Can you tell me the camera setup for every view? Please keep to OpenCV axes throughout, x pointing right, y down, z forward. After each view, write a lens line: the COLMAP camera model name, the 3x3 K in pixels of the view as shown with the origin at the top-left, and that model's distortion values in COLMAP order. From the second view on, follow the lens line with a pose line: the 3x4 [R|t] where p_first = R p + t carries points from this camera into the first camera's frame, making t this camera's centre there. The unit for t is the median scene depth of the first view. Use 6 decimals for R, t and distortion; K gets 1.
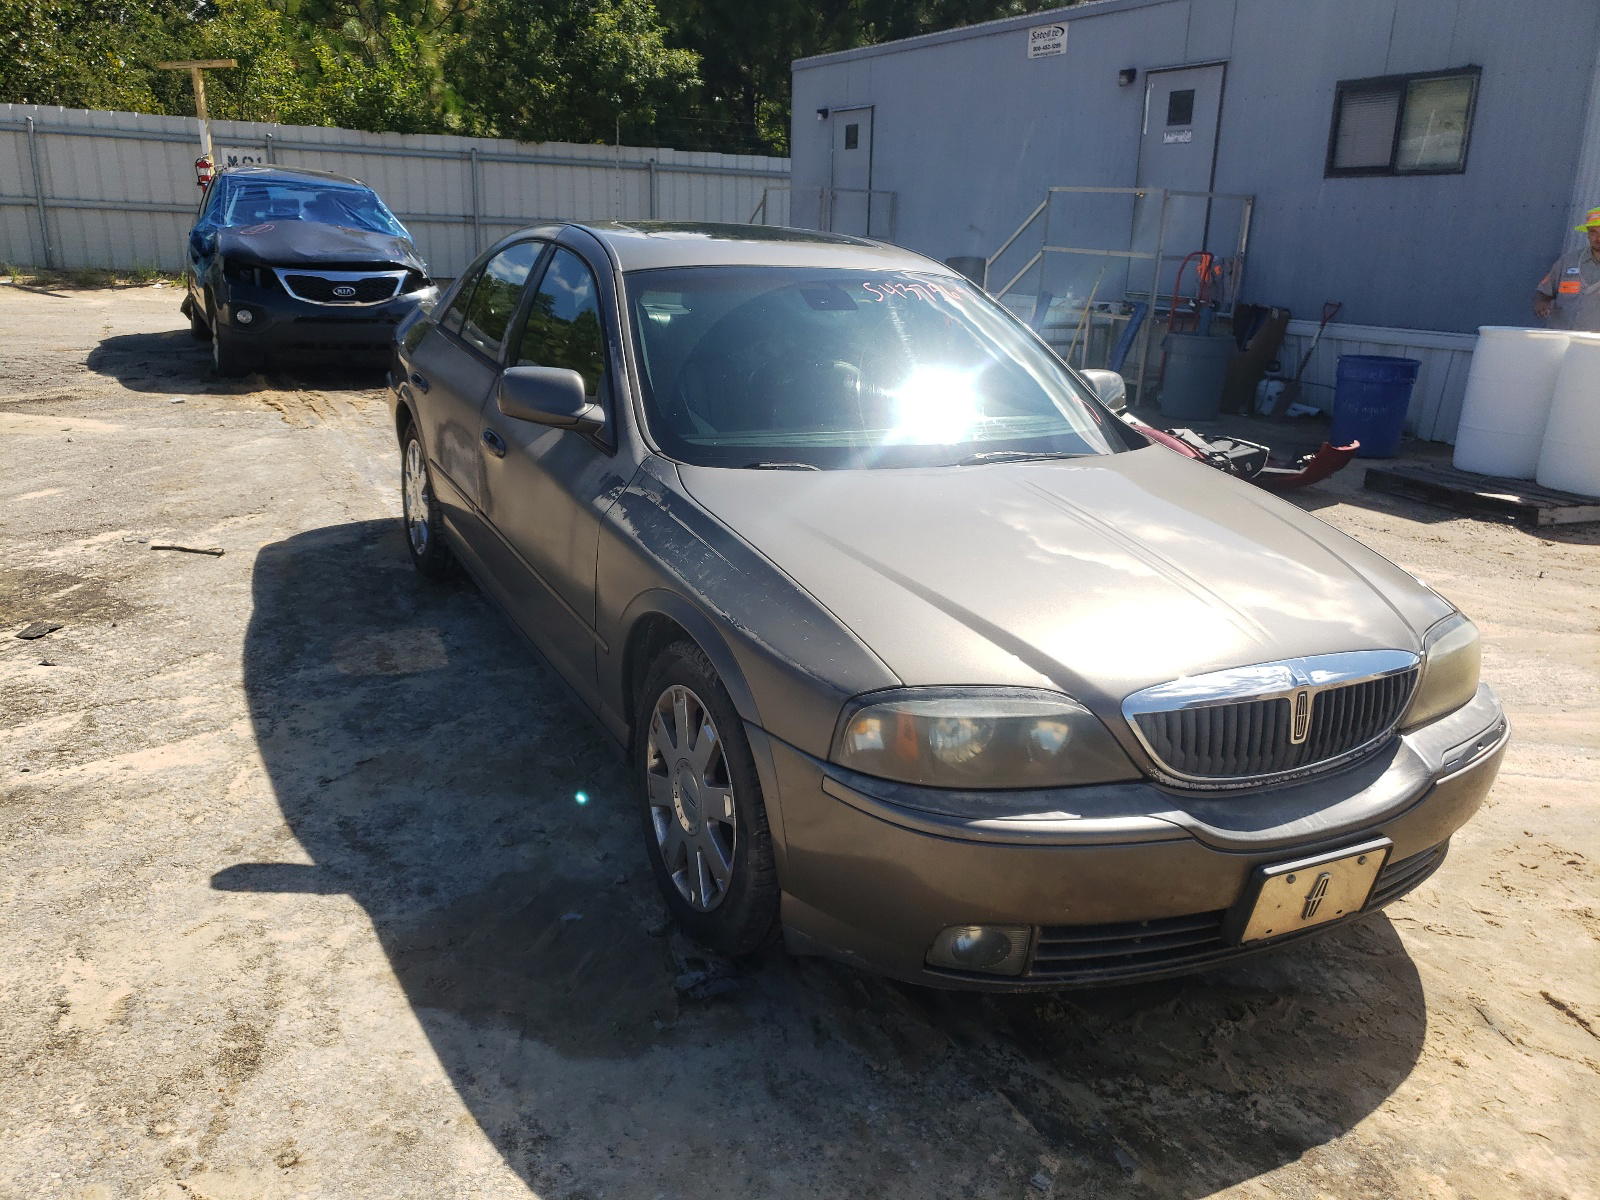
lens RADIAL K [[1334.3, 0, 809.3], [0, 1334.3, 598.7], [0, 0, 1]] dist [-0.007419, 0.055778]
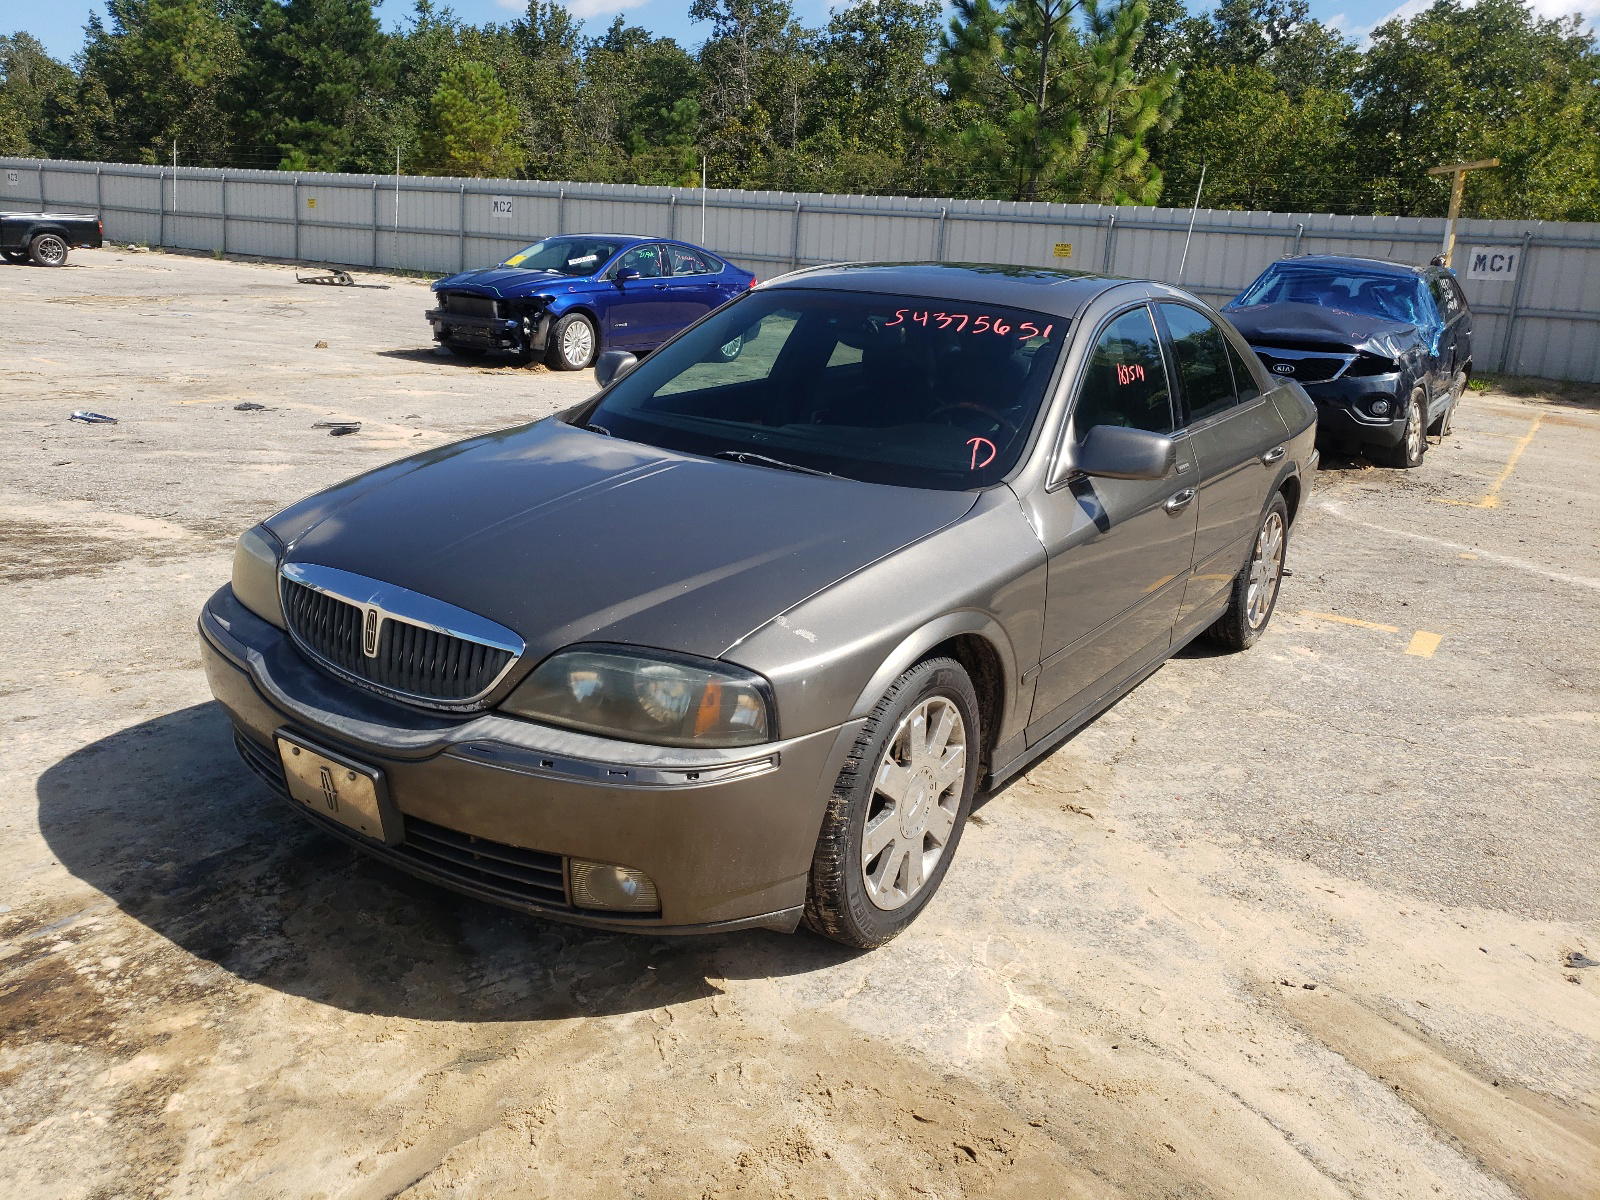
lens RADIAL K [[1305.1, 0, 757.7], [0, 1305.1, 605.8], [0, 0, 1]] dist [0.001829, 0.047086]
pose [[0.436942, 0.228285, -0.870039, 0.344821], [-0.292398, 0.950774, 0.102624, -0.035386], [0.850638, 0.209557, 0.482184, 0.174655]]
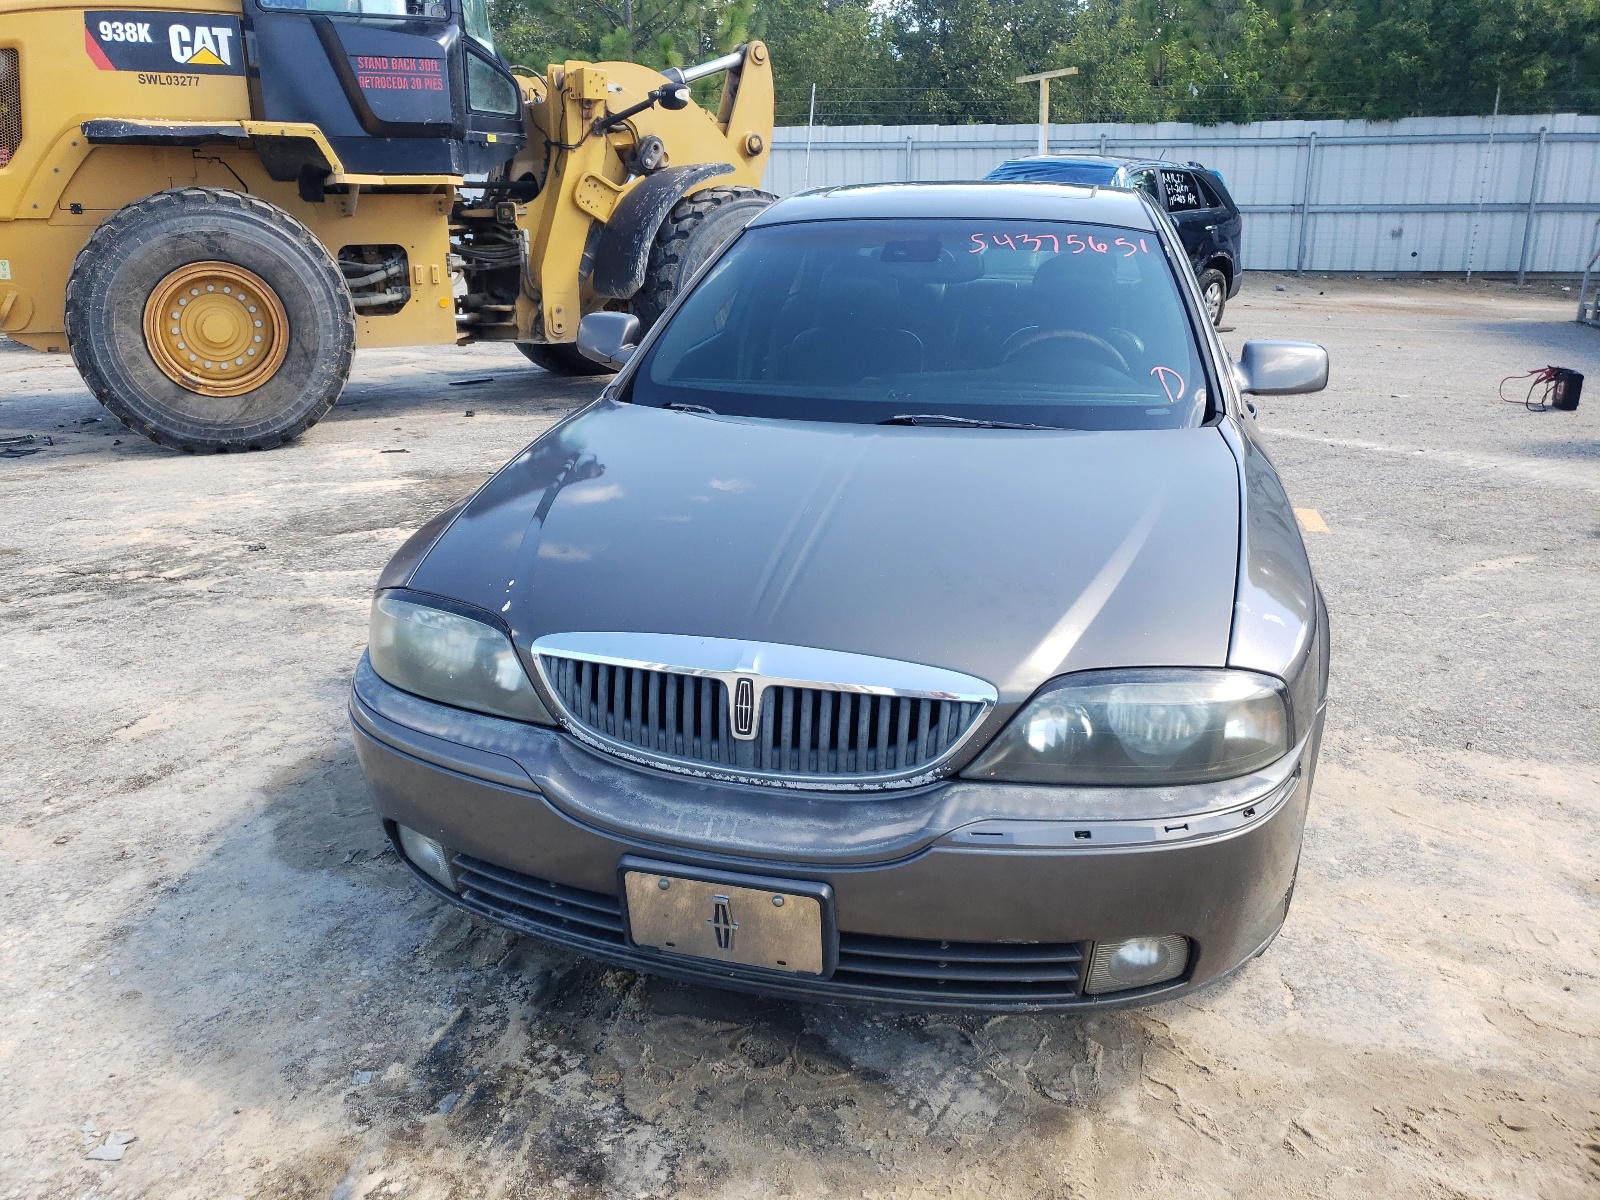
lens RADIAL K [[1305.1, 0, 757.7], [0, 1305.1, 605.8], [0, 0, 1]] dist [0.001829, 0.047086]
pose [[0.727506, 0.170645, -0.664542, 0.215035], [-0.165253, 0.983643, 0.071676, -0.010638], [0.665903, 0.057673, 0.743806, 0.090010]]
